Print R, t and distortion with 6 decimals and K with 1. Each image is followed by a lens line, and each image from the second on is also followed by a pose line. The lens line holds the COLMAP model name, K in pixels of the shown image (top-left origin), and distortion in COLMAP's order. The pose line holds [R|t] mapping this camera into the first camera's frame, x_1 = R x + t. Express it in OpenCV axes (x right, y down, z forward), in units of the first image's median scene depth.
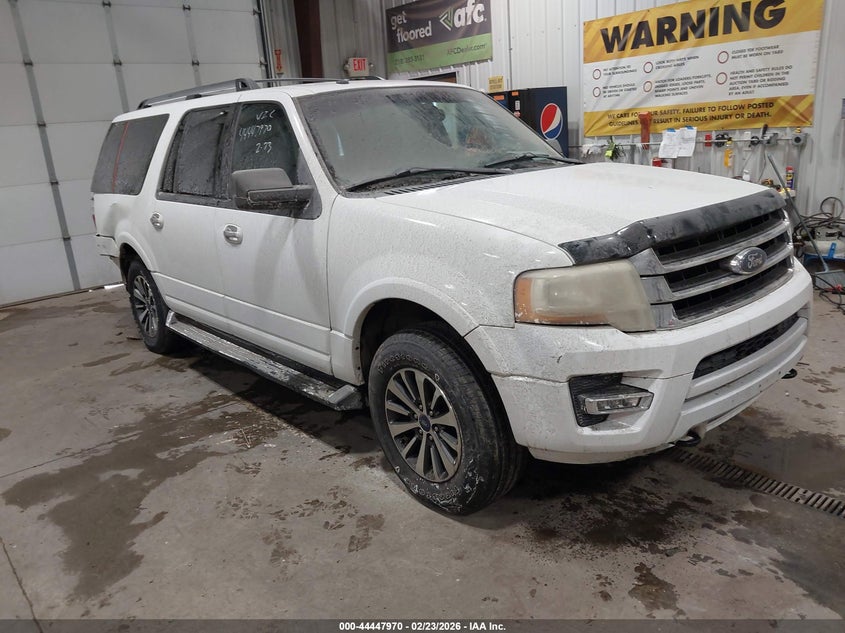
lens RADIAL K [[651.6, 0, 423.6], [0, 651.6, 317.9], [0, 0, 1]] dist [-0.007739, 0.000163]
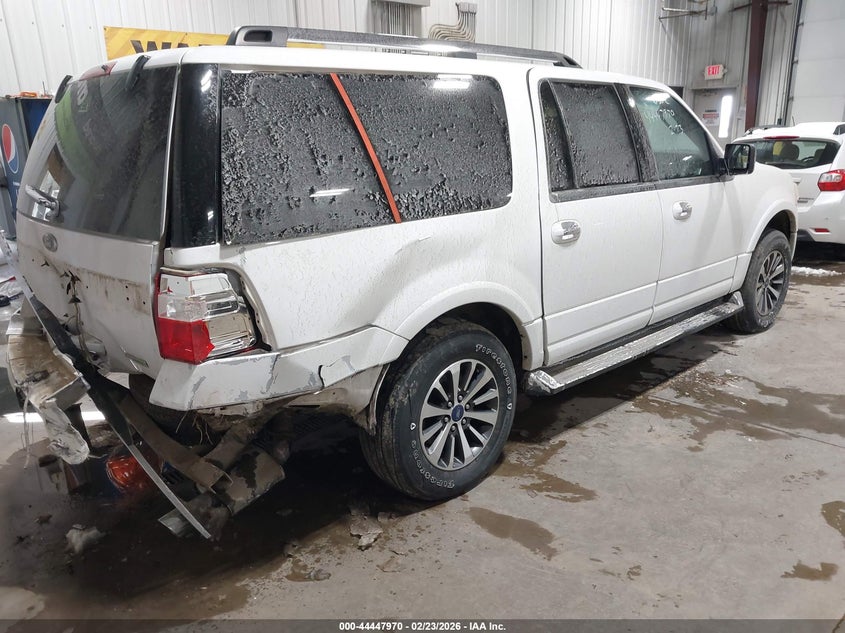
lens RADIAL K [[651.6, 0, 425.0], [0, 651.6, 315.7], [0, 0, 1]] dist [-0.007739, 0.000163]
pose [[-0.009151, -0.204946, 0.978731, -1.250316], [0.301921, 0.932525, 0.198093, -0.282533], [-0.953289, 0.297312, 0.053344, 1.284937]]
